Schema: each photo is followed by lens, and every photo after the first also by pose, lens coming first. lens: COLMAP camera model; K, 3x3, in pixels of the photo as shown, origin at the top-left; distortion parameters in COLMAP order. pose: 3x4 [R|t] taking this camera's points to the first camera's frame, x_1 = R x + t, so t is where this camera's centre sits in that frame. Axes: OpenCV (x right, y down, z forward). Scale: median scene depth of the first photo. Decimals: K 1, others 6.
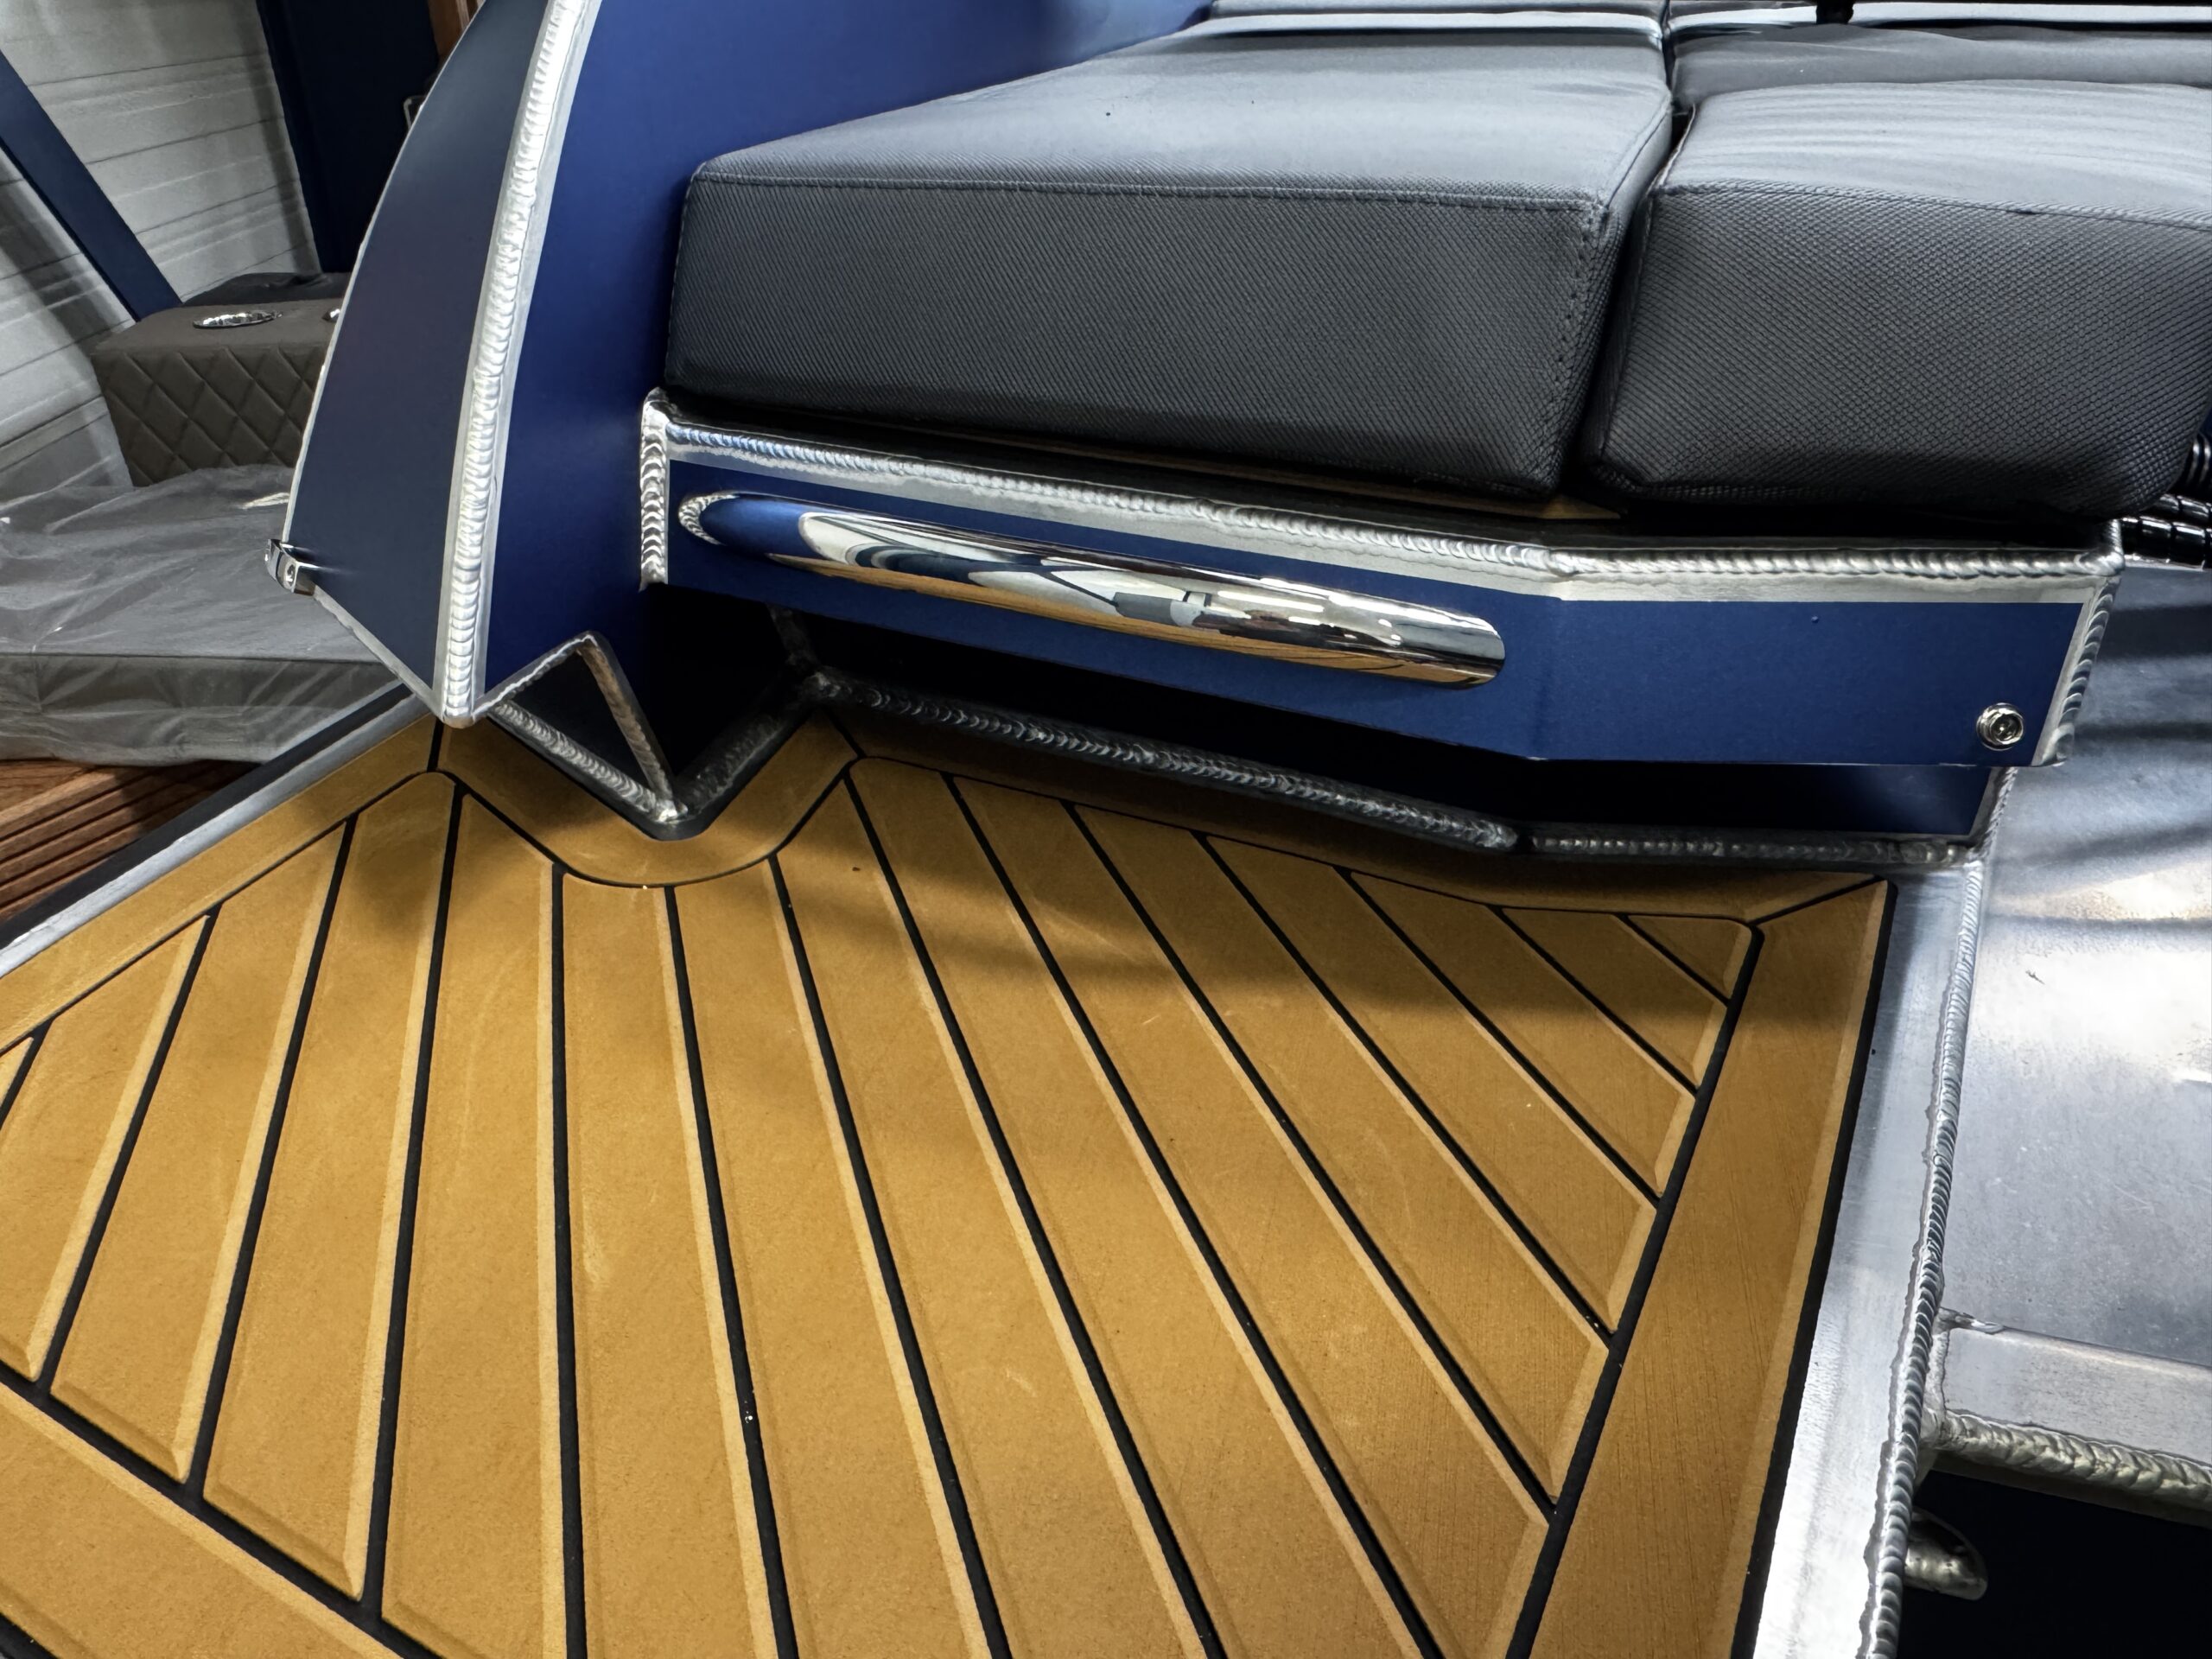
lens RADIAL K [[1552.8, 0, 1077.1], [0, 1552.8, 834.6], [0, 0, 1]] dist [-0.001201, 0.000027]
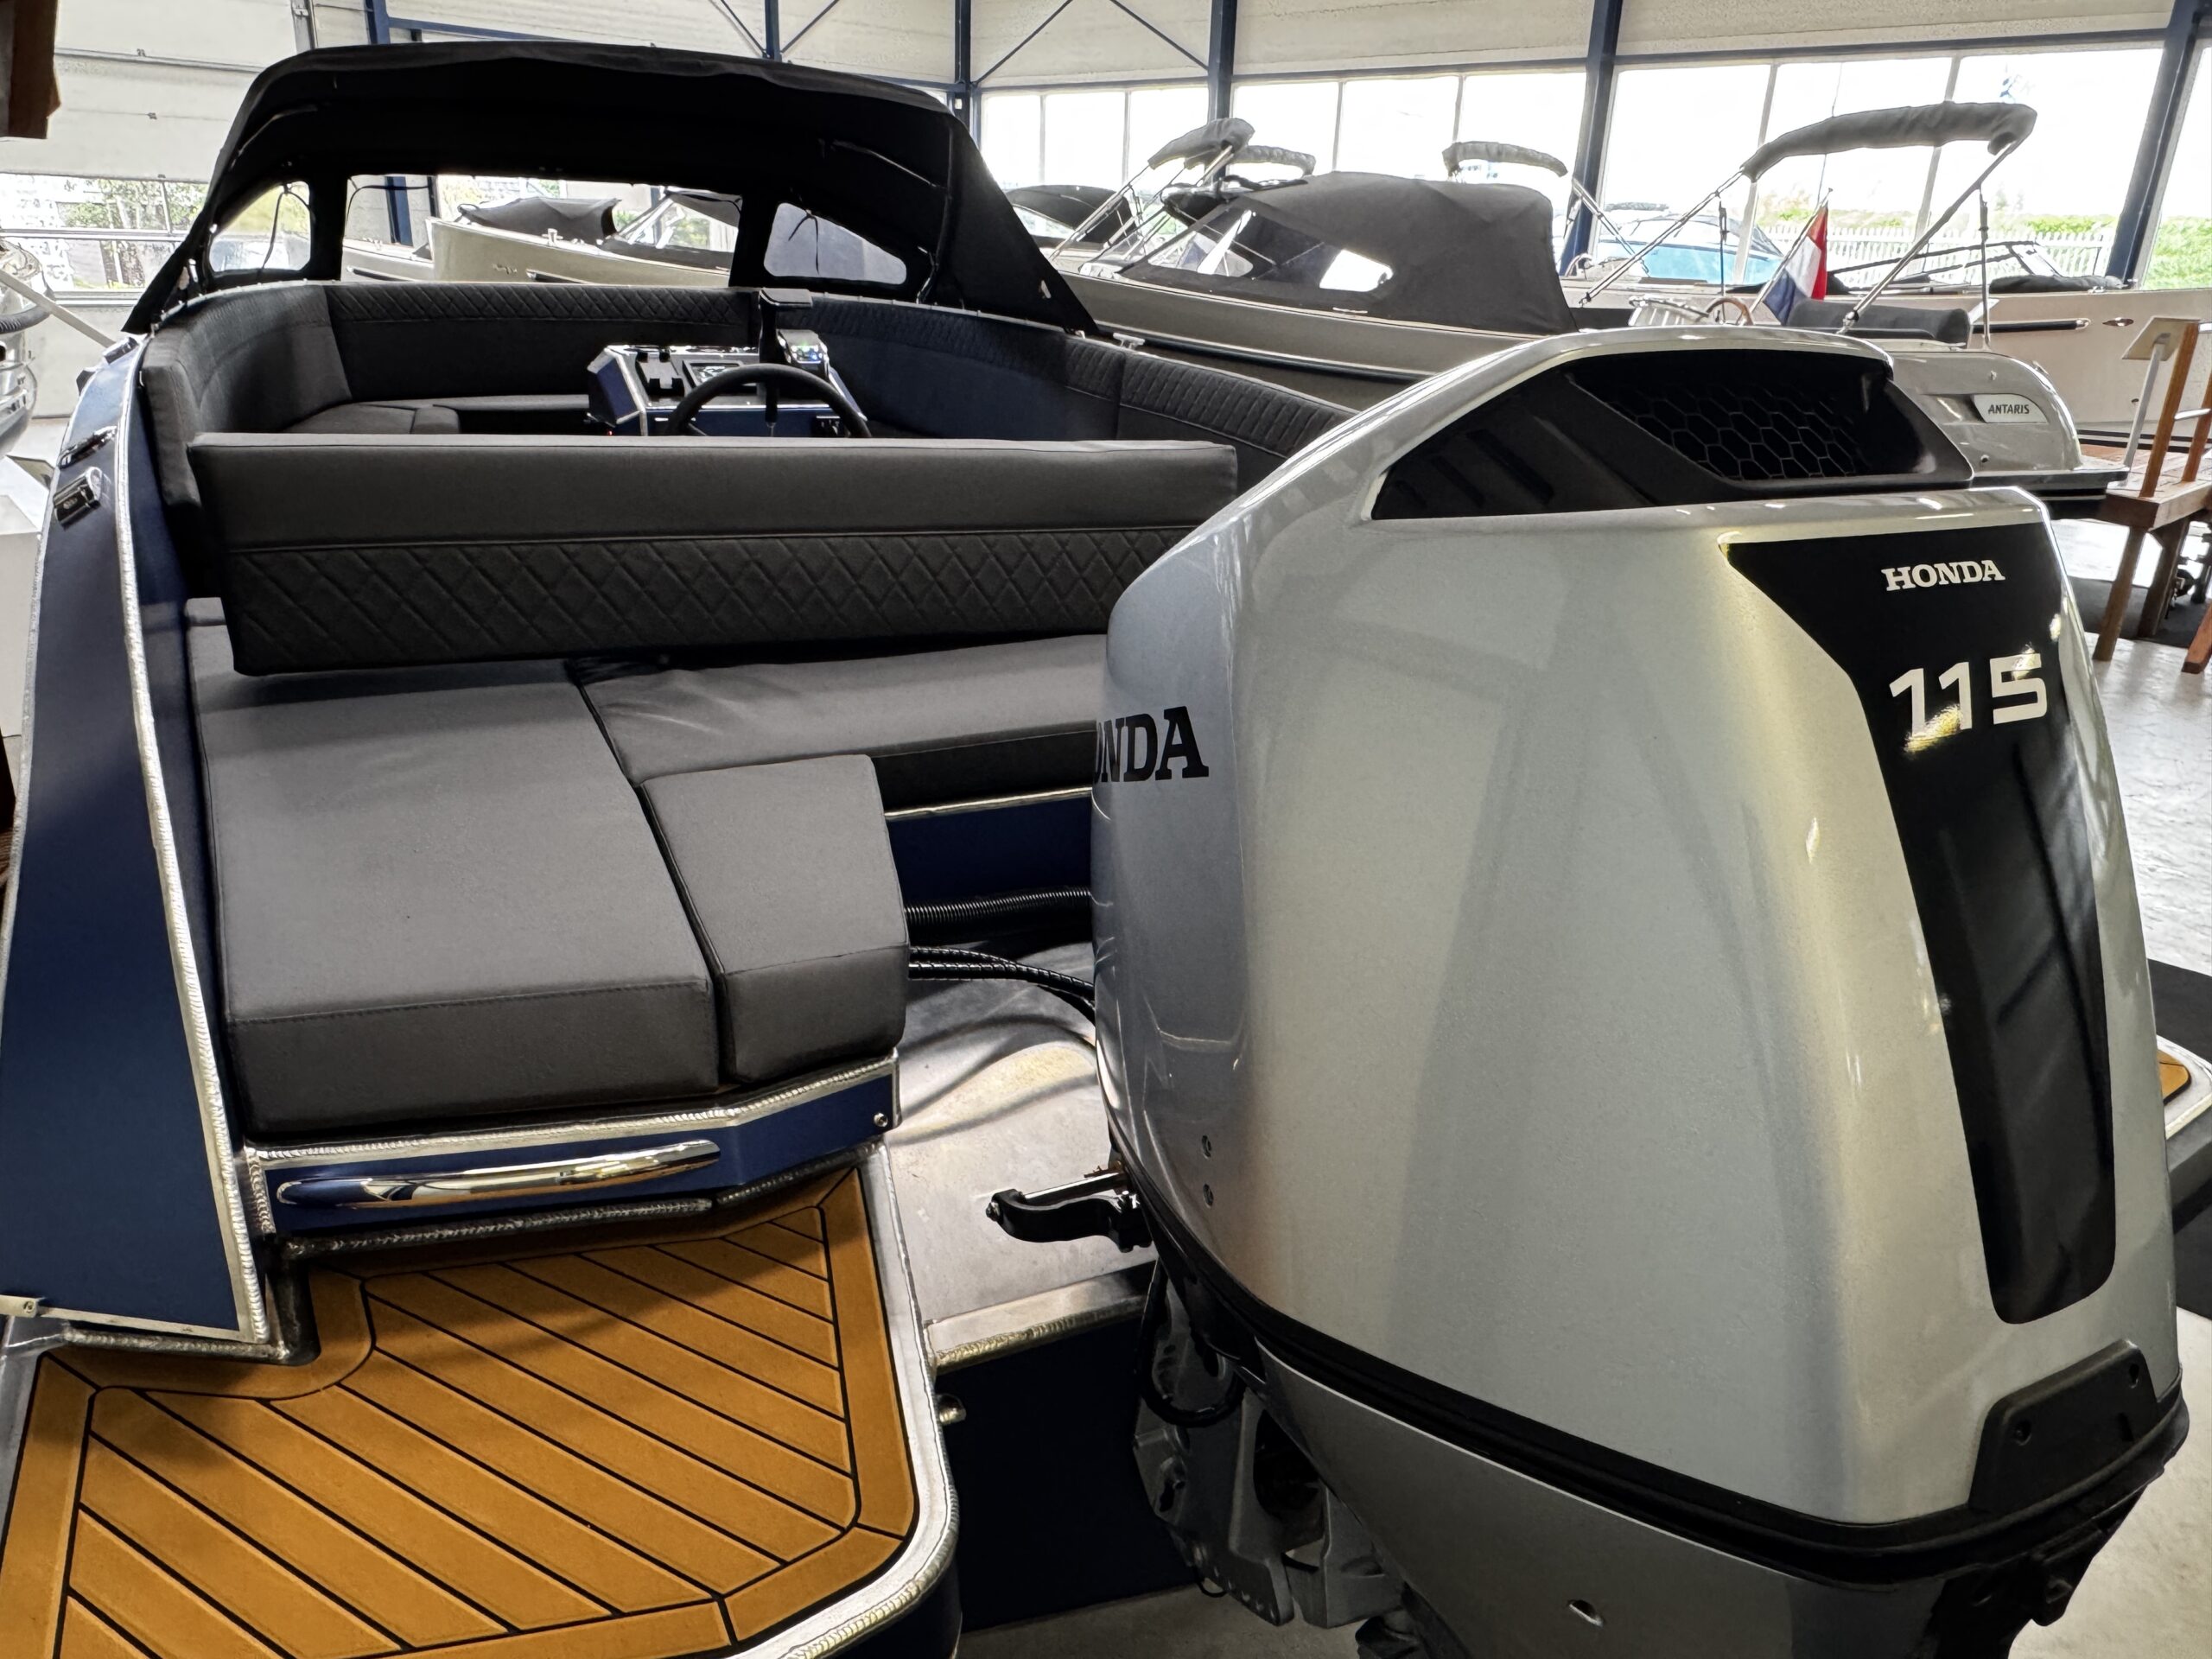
lens RADIAL K [[1552.8, 0, 1077.1], [0, 1552.8, 834.6], [0, 0, 1]] dist [-0.001201, 0.000027]
pose [[0.741468, -0.205423, 0.638770, -0.811626], [0.294122, 0.955154, -0.034239, -0.341349], [-0.603090, 0.213263, 0.768636, -1.447435]]
